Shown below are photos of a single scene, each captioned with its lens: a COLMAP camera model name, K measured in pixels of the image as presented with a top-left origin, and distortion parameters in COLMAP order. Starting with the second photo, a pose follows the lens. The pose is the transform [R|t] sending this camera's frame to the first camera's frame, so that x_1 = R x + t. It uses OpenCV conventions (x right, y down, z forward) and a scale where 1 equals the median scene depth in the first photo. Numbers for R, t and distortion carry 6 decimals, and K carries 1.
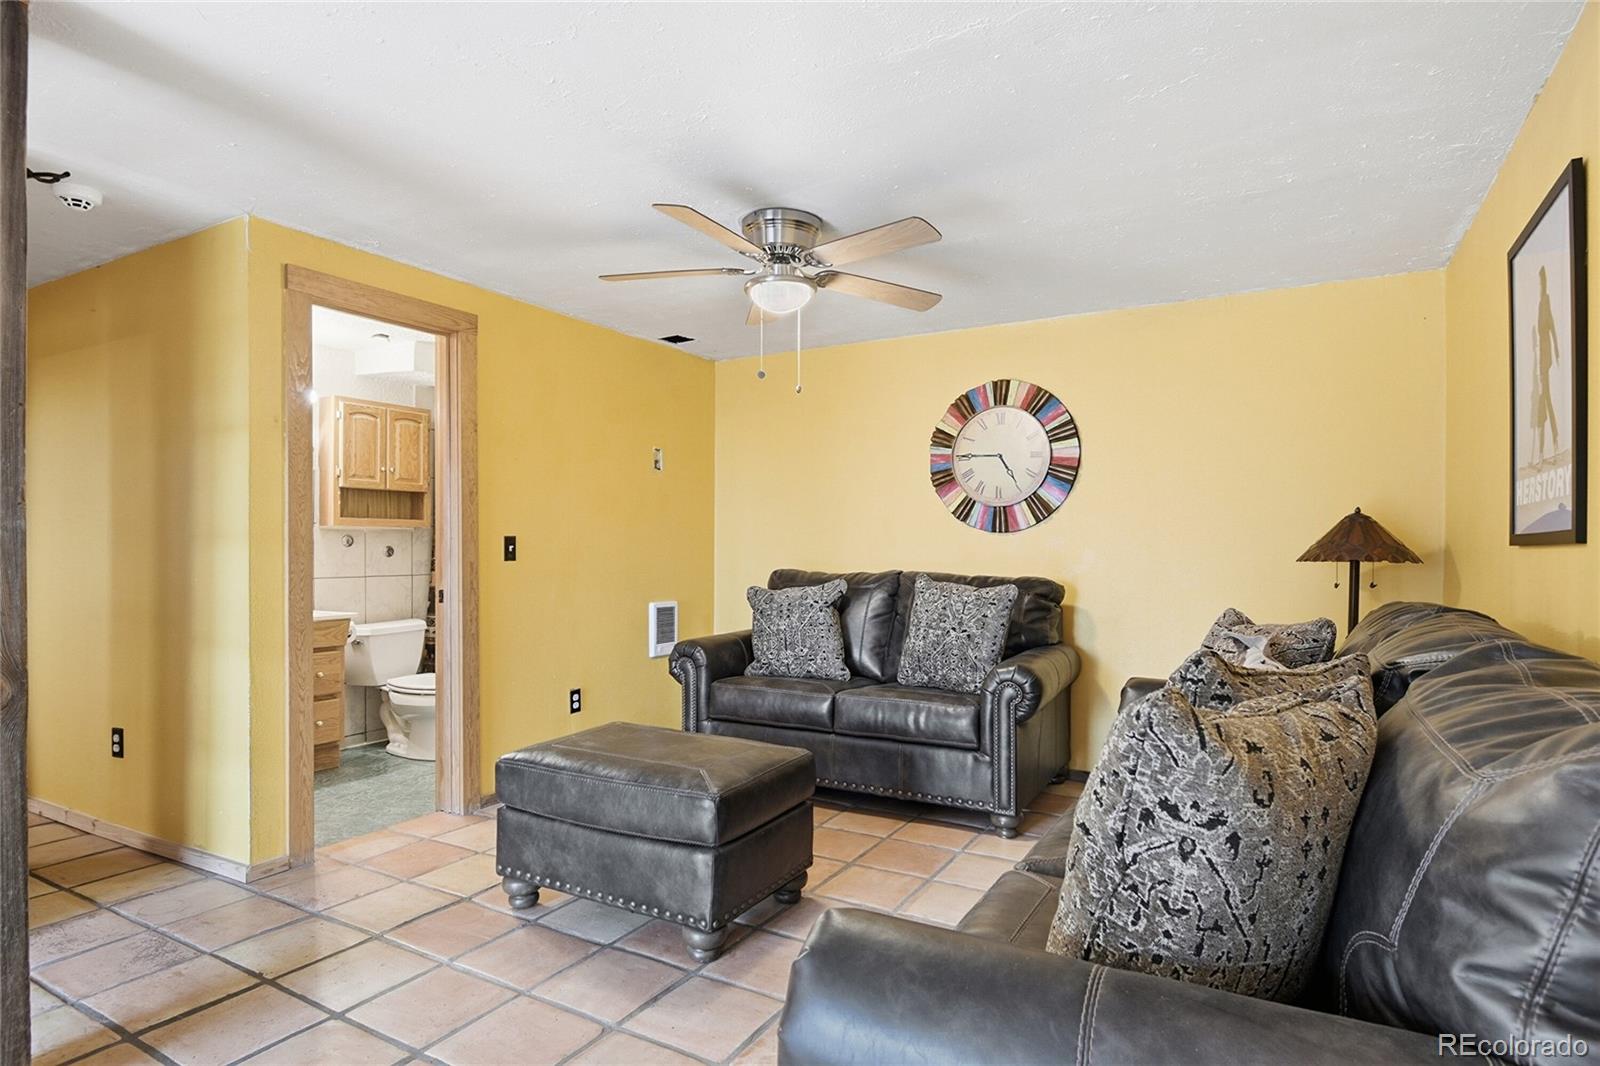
lens RADIAL K [[857.8, 0, 804.3], [0, 857.8, 546.4], [0, 0, 1]] dist [0.002863, 0.000796]
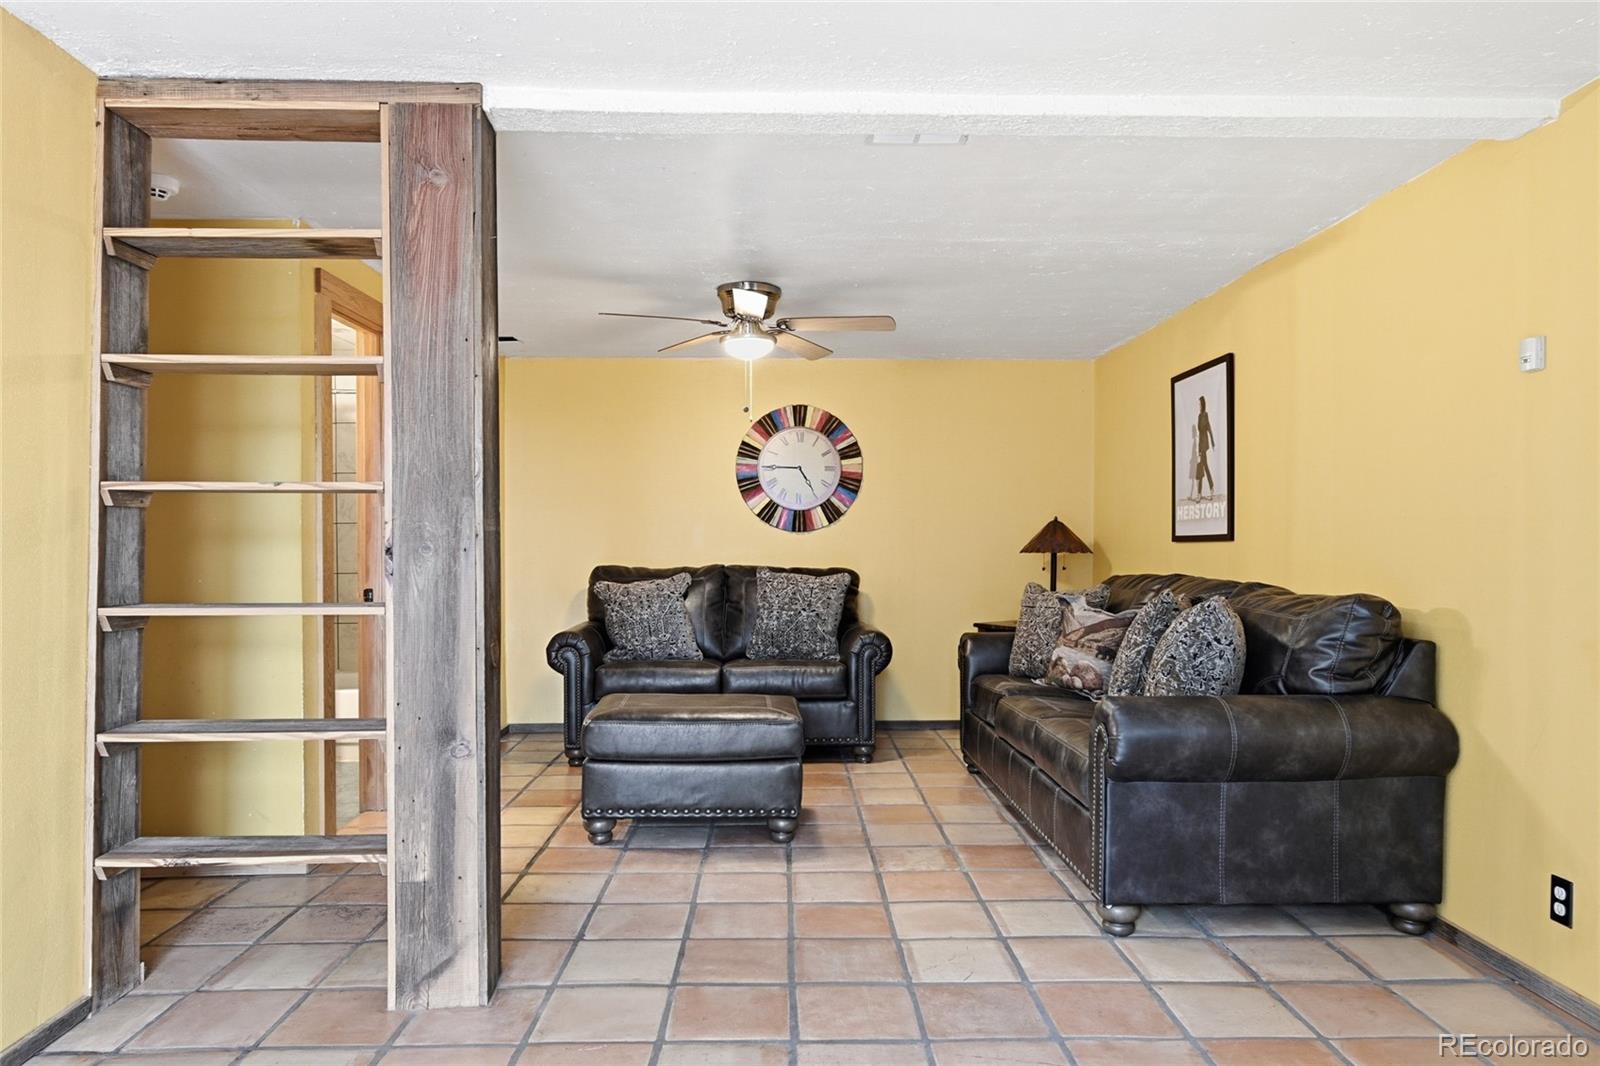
lens RADIAL K [[1033.3, 0, 800.7], [0, 1033.3, 553.9], [0, 0, 1]] dist [-0.002090, -0.001142]
pose [[0.853515, -0.007515, 0.521014, -0.556687], [0.002735, 0.999947, 0.009943, 0.000214], [-0.521061, -0.007062, 0.853490, -0.252472]]
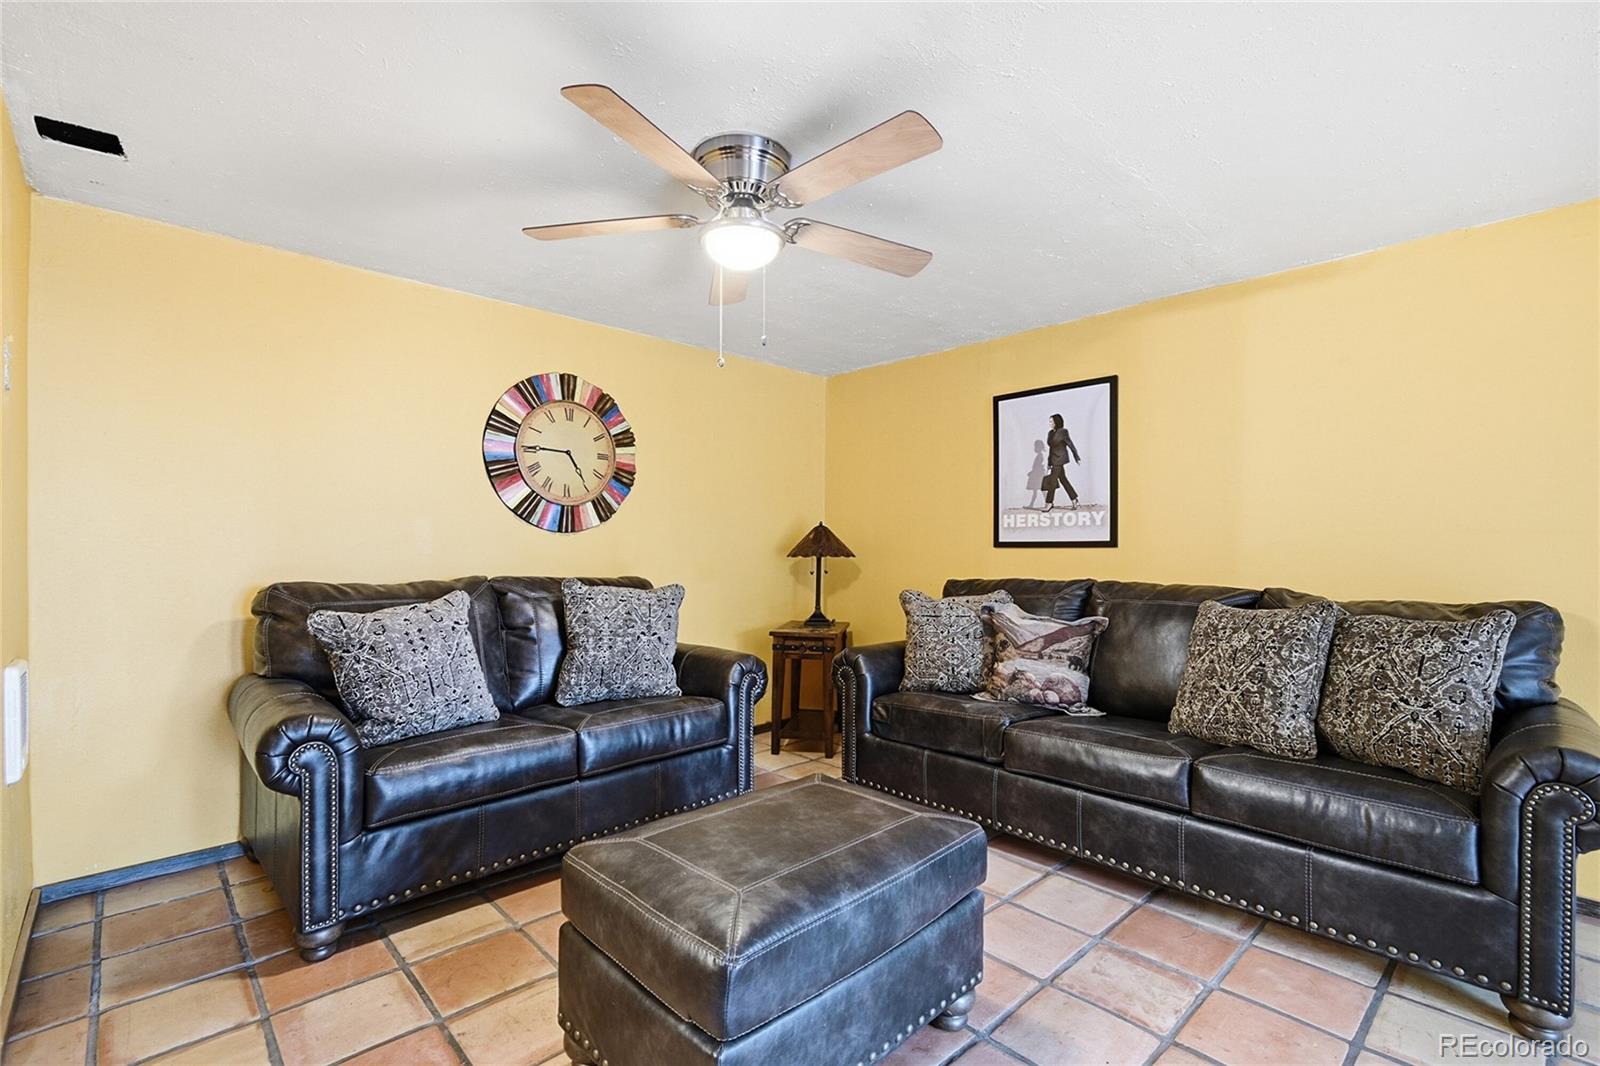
lens RADIAL K [[721.5, 0, 806.5], [0, 721.5, 549.1], [0, 0, 1]] dist [0.011293, -0.004898]
pose [[0.286191, -0.004704, 0.958161, -0.500695], [-0.002404, 0.999981, 0.005627, -0.003120], [-0.958170, -0.003914, 0.286175, 0.540068]]
